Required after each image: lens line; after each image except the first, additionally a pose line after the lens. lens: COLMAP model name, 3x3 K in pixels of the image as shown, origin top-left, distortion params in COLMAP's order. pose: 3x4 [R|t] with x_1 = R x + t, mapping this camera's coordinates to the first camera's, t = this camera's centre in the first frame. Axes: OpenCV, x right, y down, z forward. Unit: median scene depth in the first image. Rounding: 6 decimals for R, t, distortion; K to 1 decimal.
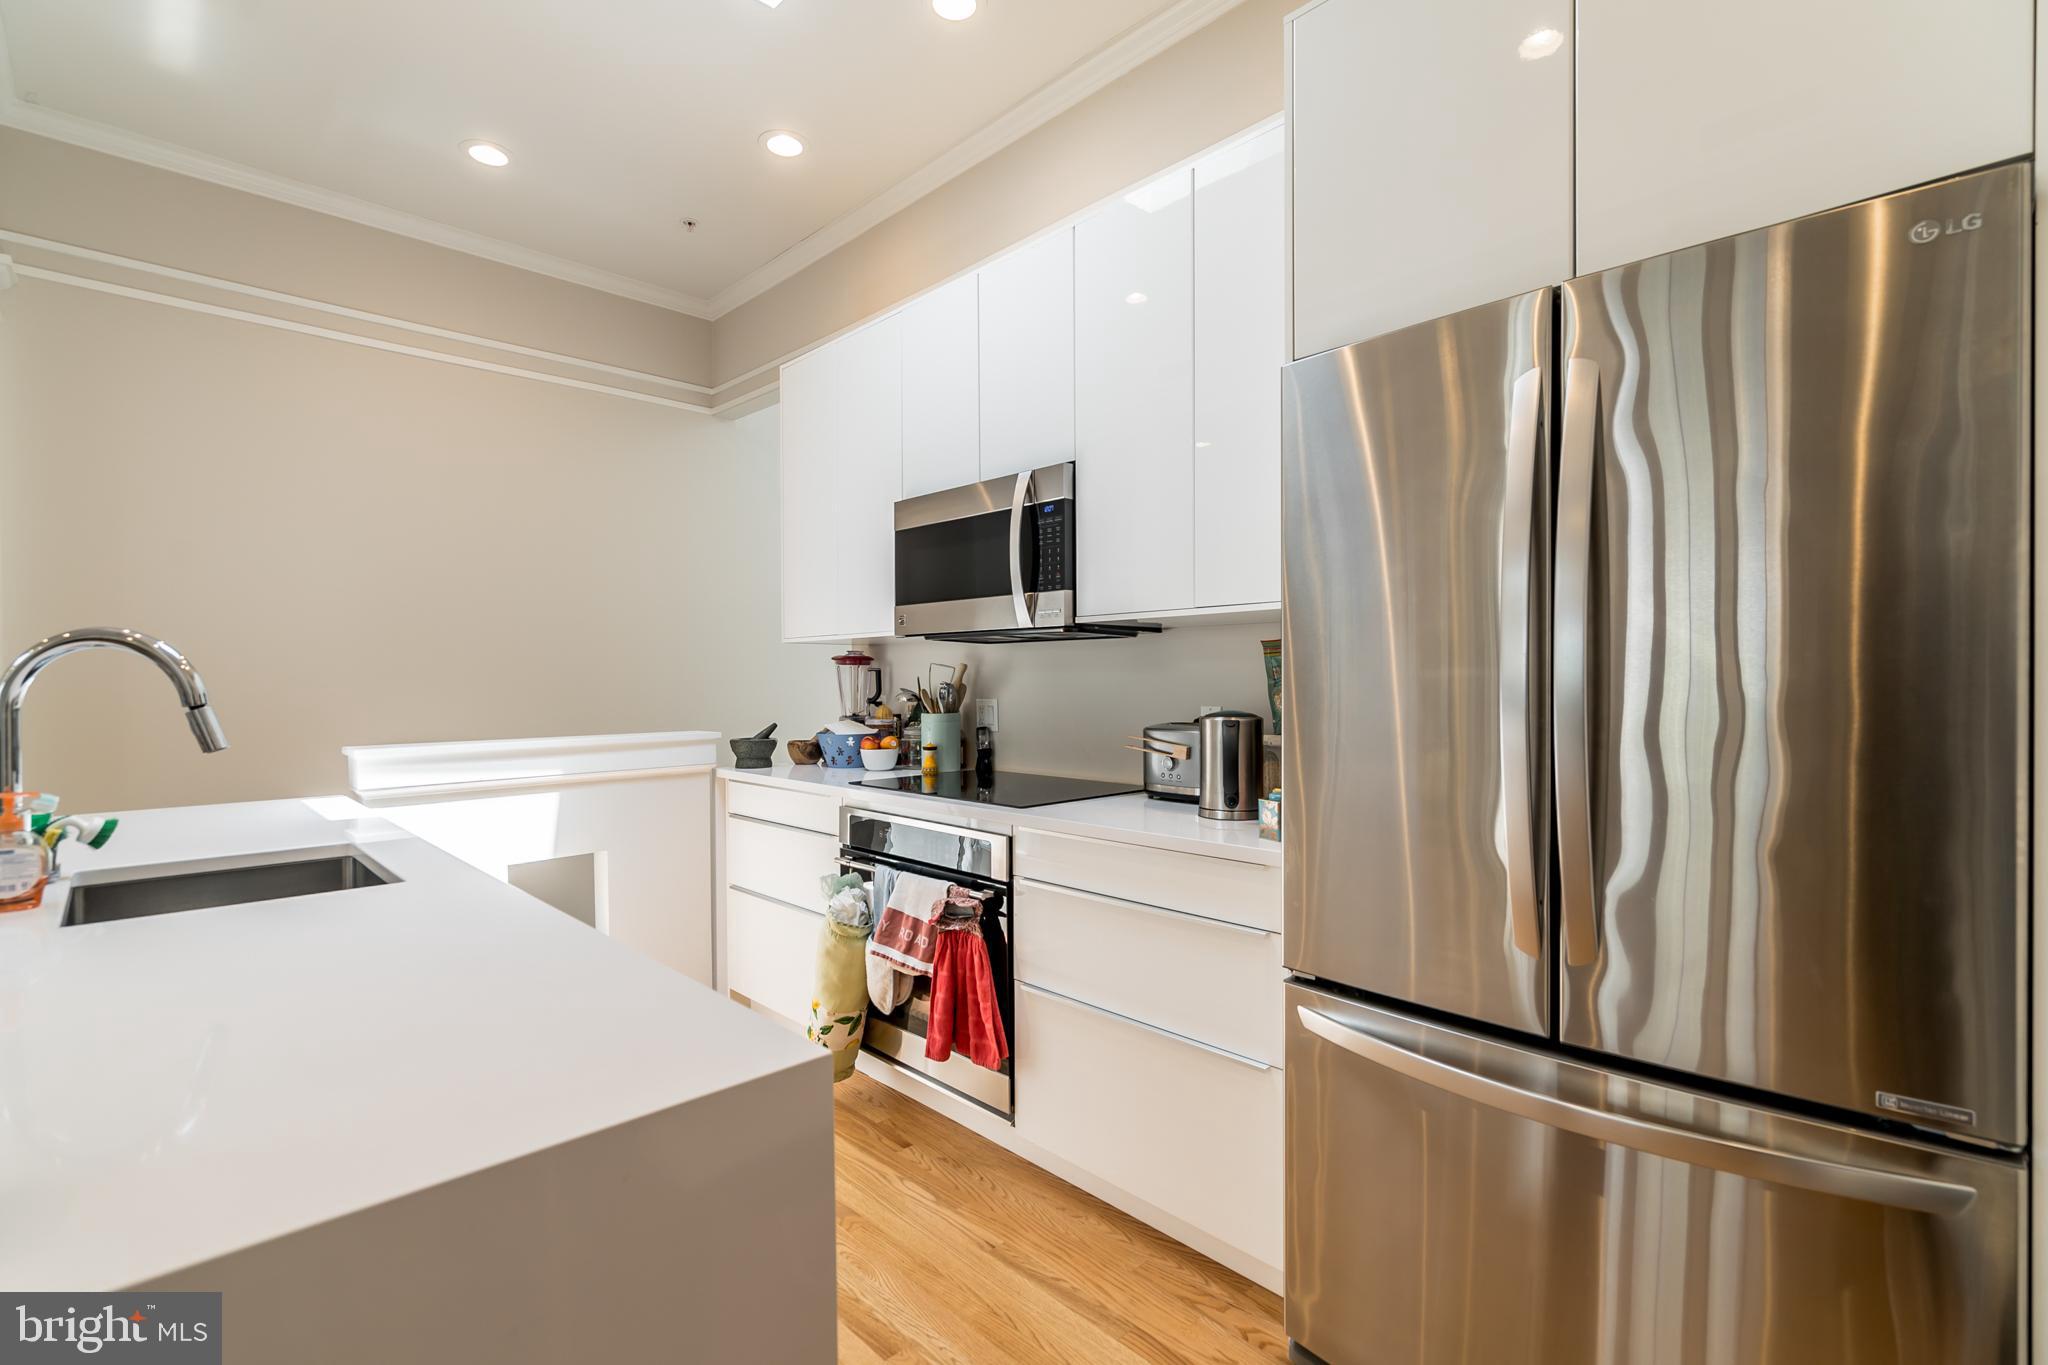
lens RADIAL K [[933.8, 0, 1024.0], [0, 933.8, 682.5], [0, 0, 1]] dist [0.000722, 0.000387]
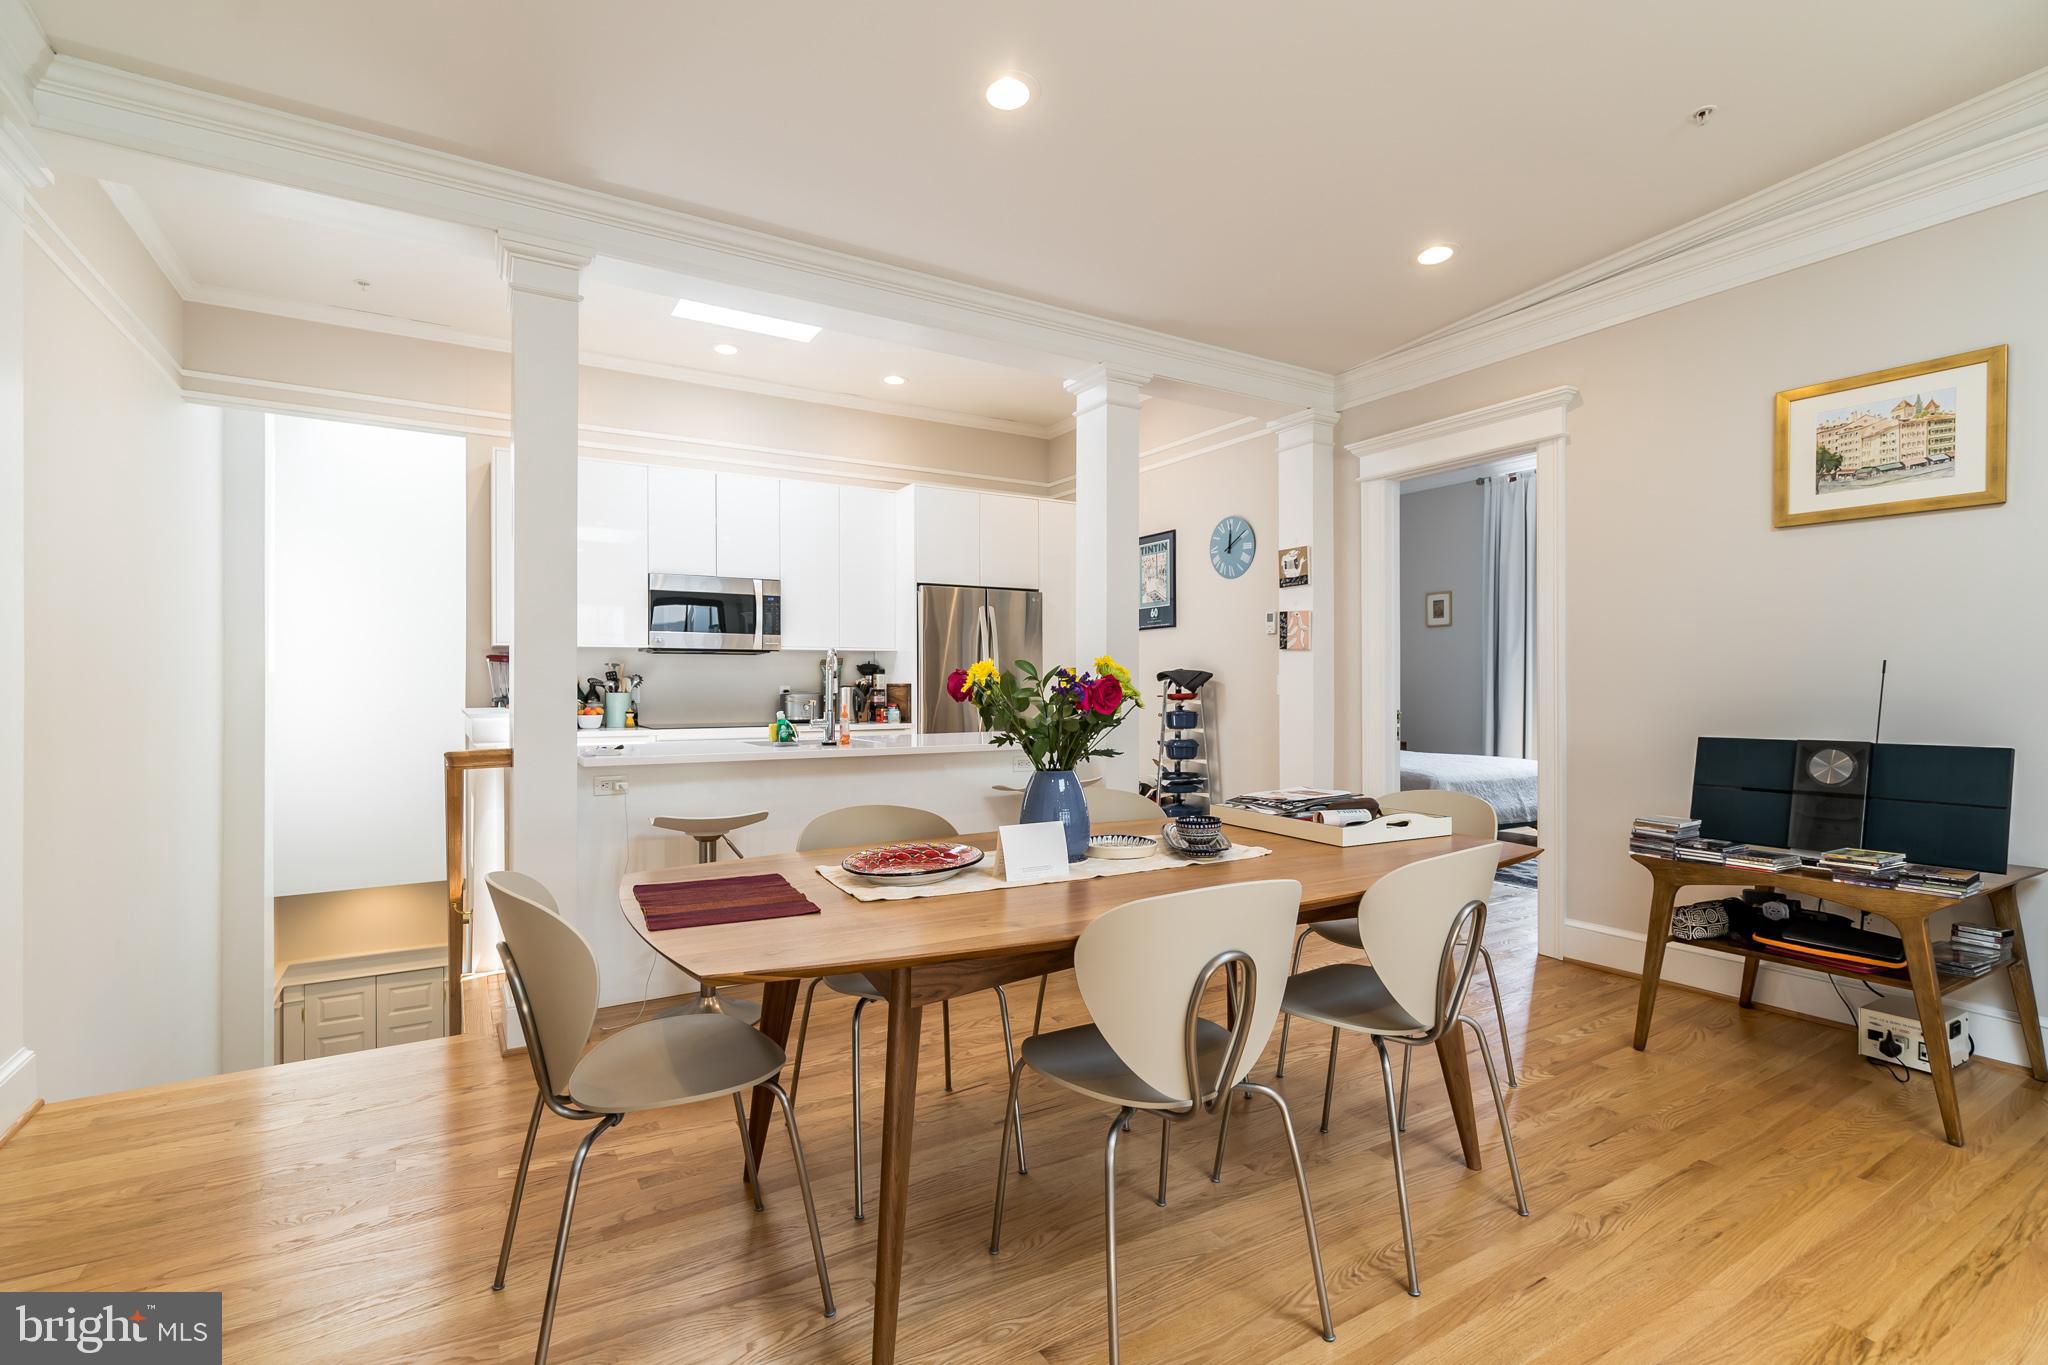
lens RADIAL K [[933.8, 0, 1024.0], [0, 933.8, 682.5], [0, 0, 1]] dist [0.000722, 0.000387]
pose [[0.224034, 0.004592, 0.974571, -1.312562], [0.002561, 0.999983, -0.005301, 0.022794], [-0.974578, 0.003684, 0.224018, -0.083966]]
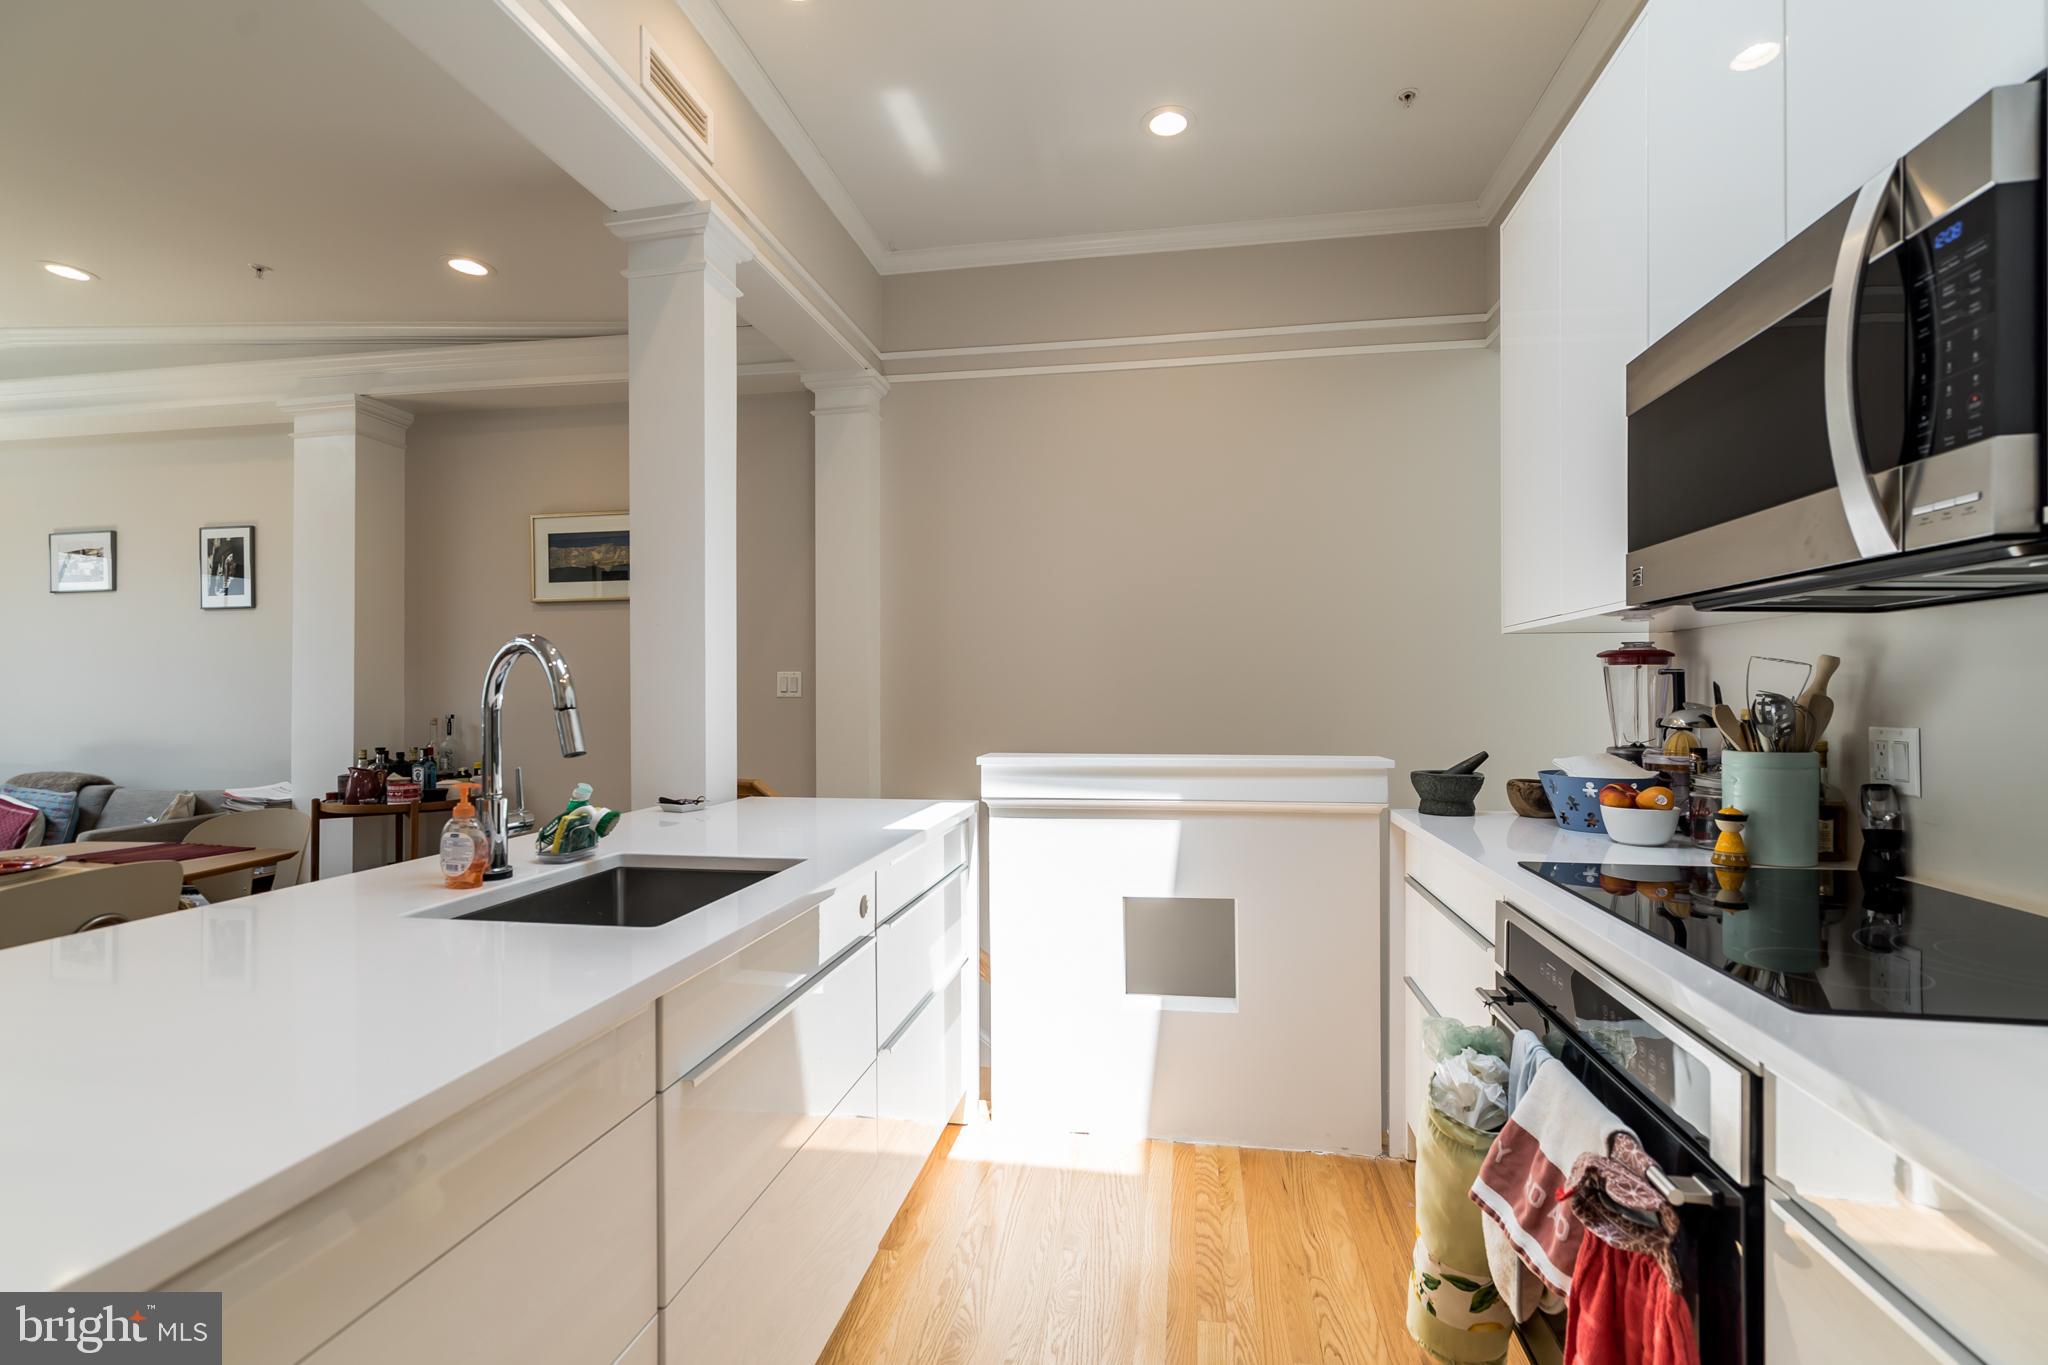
lens RADIAL K [[914.9, 0, 1028.2], [0, 914.9, 691.0], [0, 0, 1]] dist [0.001796, 0.000121]
pose [[0.586231, 0.001479, -0.810143, 0.084172], [-0.005490, 0.999983, -0.002147, 0.002478], [0.810125, 0.005706, 0.586229, 0.364370]]
